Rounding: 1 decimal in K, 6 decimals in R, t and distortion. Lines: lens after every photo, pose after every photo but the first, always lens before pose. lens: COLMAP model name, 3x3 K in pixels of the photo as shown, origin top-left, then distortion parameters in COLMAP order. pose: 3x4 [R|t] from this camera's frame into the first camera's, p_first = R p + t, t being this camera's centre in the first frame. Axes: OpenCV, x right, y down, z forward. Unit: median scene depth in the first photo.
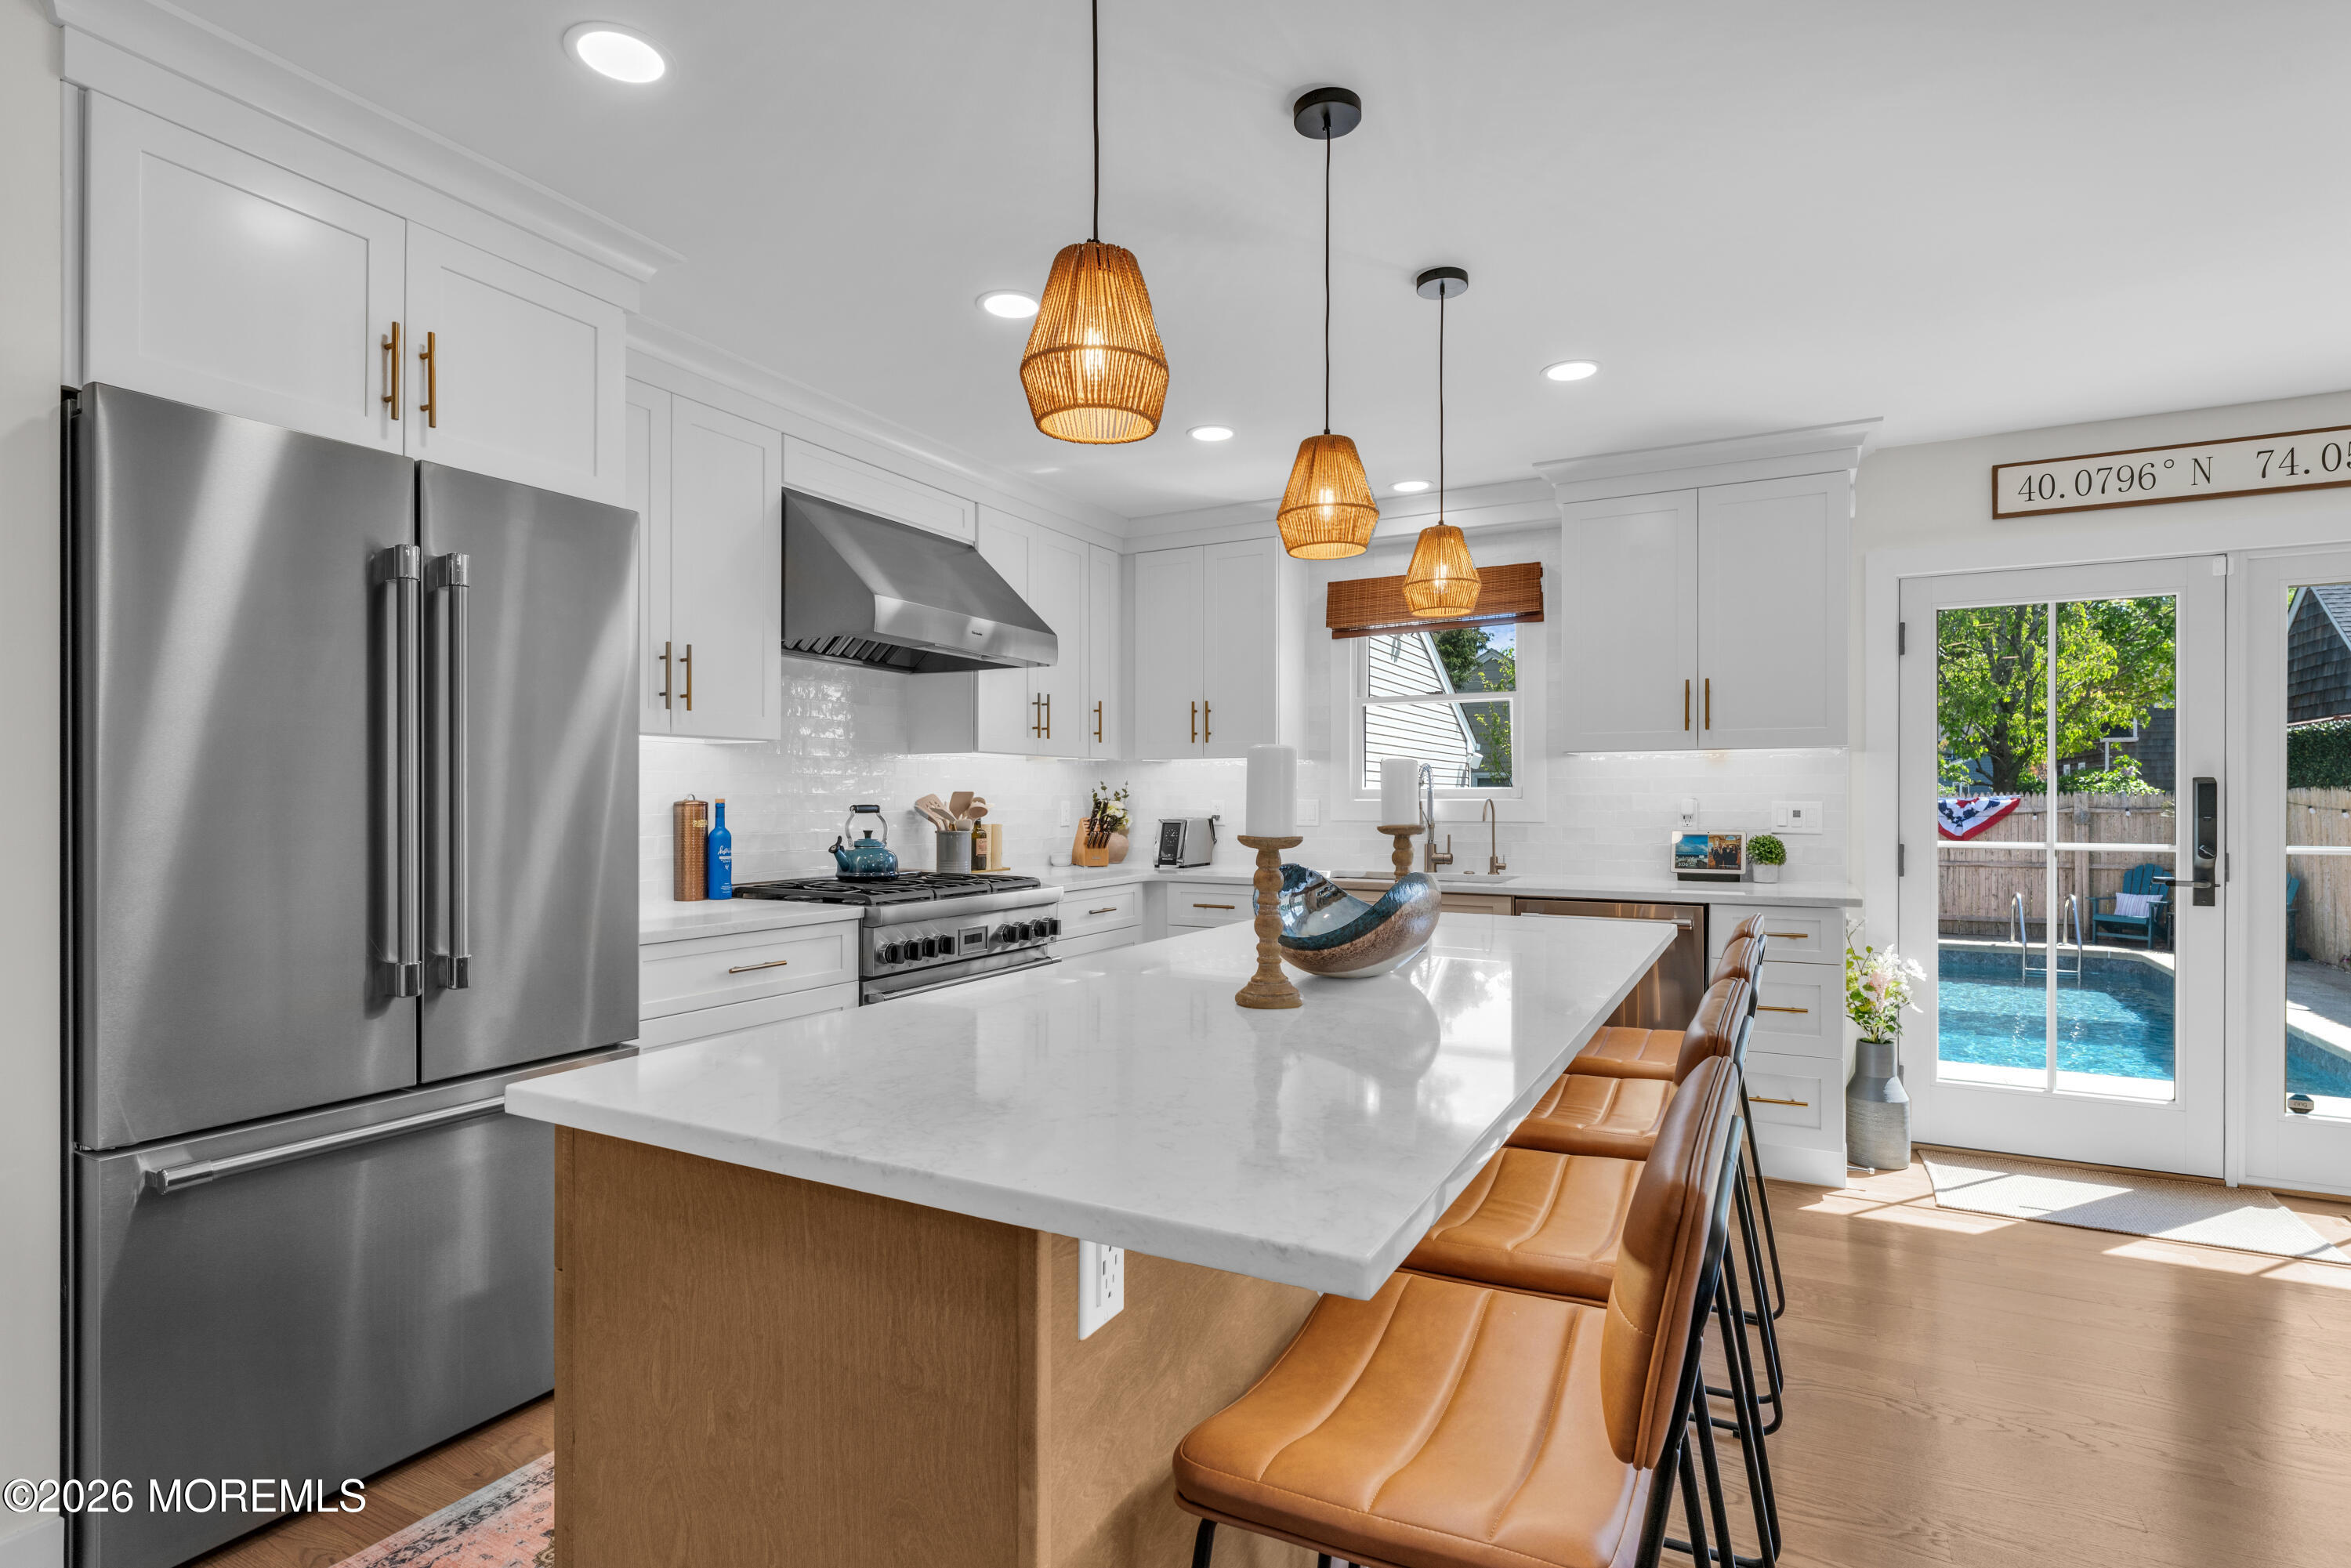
lens RADIAL K [[1137.6, 0, 1168.6], [0, 1137.6, 797.5], [0, 0, 1]] dist [0.002059, 0.000527]
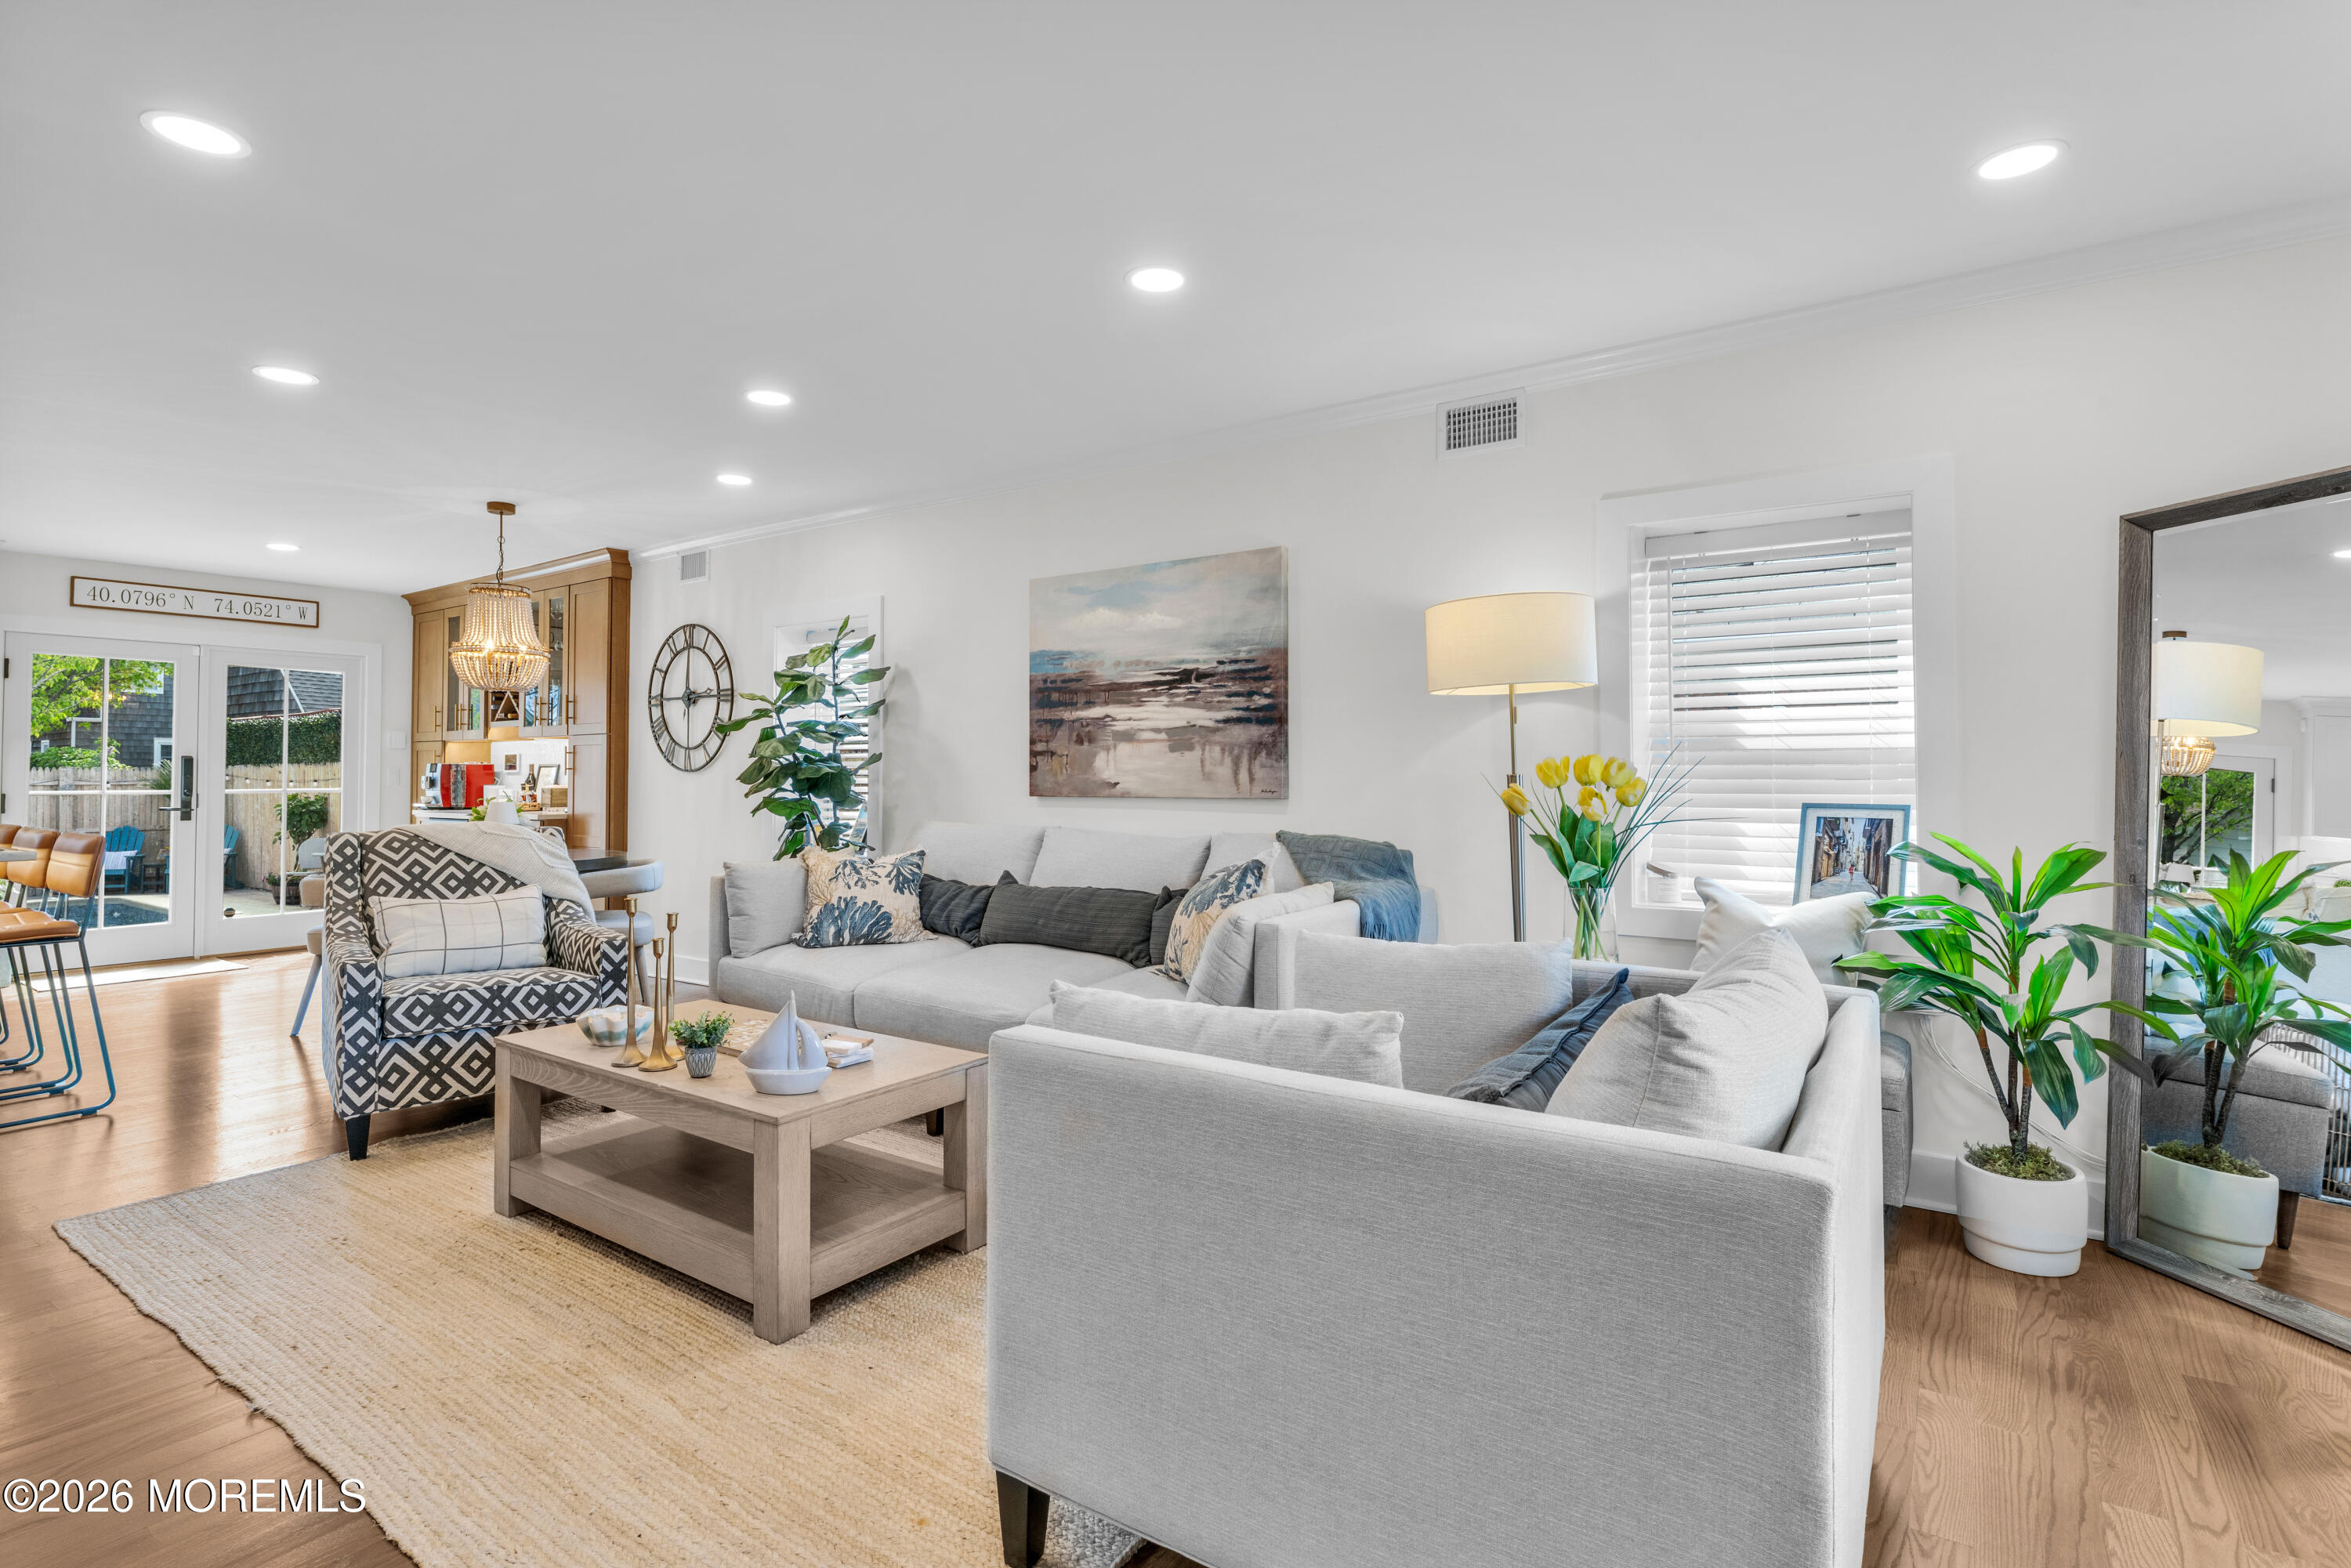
lens RADIAL K [[1080.7, 0, 1160.1], [0, 1080.7, 758.3], [0, 0, 1]] dist [-0.001496, 0.001171]
pose [[0.087076, 0.017529, 0.996047, -0.844825], [-0.001345, 0.999846, -0.017478, 0.018325], [-0.996201, 0.000182, 0.087086, -0.880334]]
